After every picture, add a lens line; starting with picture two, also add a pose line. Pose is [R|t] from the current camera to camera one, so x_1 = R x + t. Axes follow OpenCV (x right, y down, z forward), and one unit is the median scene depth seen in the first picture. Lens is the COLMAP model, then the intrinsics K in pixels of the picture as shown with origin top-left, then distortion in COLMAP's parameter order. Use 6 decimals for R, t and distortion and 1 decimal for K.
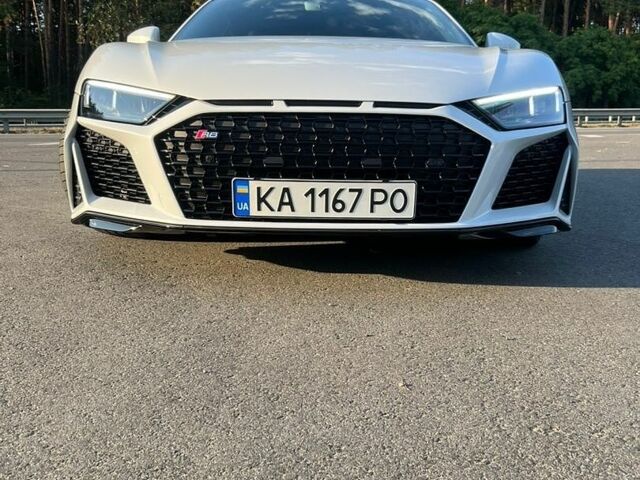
lens RADIAL K [[655.9, 0, 337.7], [0, 655.9, 282.4], [0, 0, 1]] dist [0.040551, 0.000000]
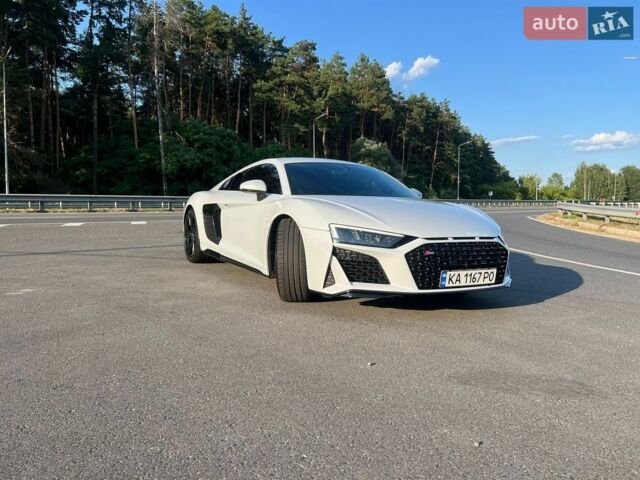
lens RADIAL K [[496.2, 0, 319.1], [0, 496.2, 245.6], [0, 0, 1]] dist [0.041140, -0.043725]
pose [[0.877241, -0.029985, 0.479112, -1.366132], [0.098819, 0.987952, -0.119105, -0.079192], [-0.469768, 0.151829, 0.869635, -0.339254]]
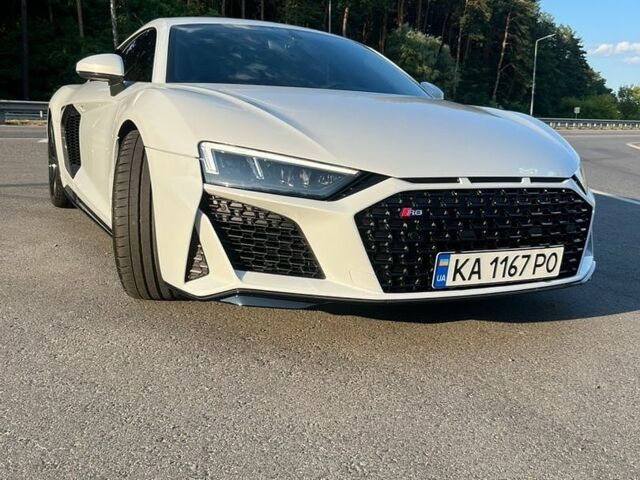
lens RADIAL K [[655.9, 0, 320.8], [0, 655.9, 252.5], [0, 0, 1]] dist [0.040551, 0.000000]
pose [[0.892161, -0.063361, 0.447252, -0.783324], [0.075518, 0.997100, -0.009383, -0.161475], [-0.445361, 0.042147, 0.894359, 0.146707]]
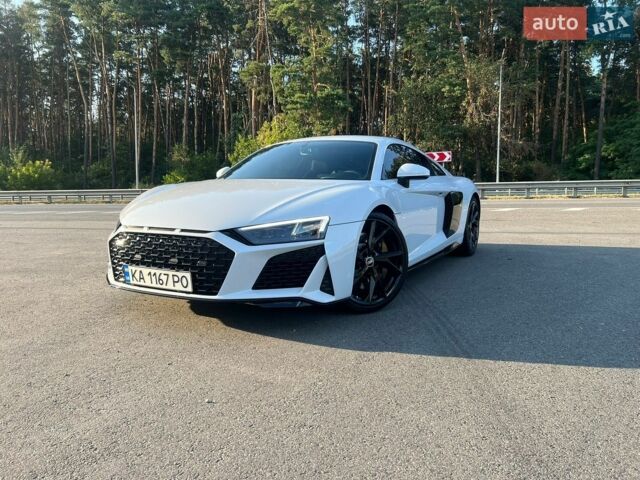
lens RADIAL K [[496.2, 0, 323.6], [0, 496.2, 236.0], [0, 0, 1]] dist [0.041140, -0.043725]
pose [[0.866086, 0.039484, -0.498334, 1.132722], [-0.106978, 0.988421, -0.107609, -0.142910], [0.488315, 0.146510, 0.860281, -0.040100]]
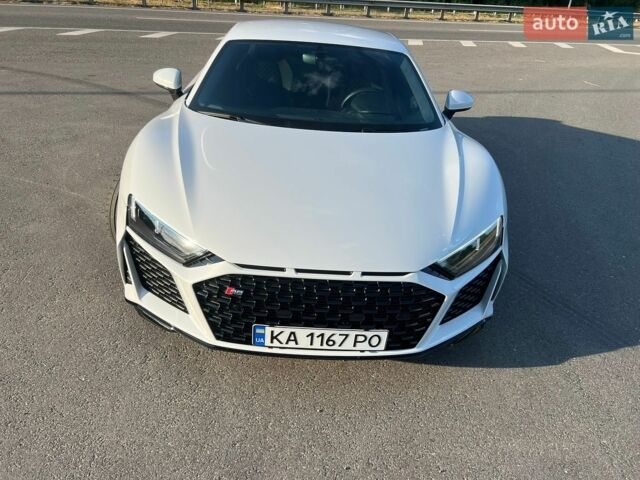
lens RADIAL K [[496.2, 0, 315.8], [0, 496.2, 253.4], [0, 0, 1]] dist [0.041140, -0.043725]
pose [[0.997912, 0.044694, 0.046623, -0.085429], [-0.055401, 0.963409, 0.262247, -0.563918], [-0.033196, -0.264282, 0.963874, 0.055095]]
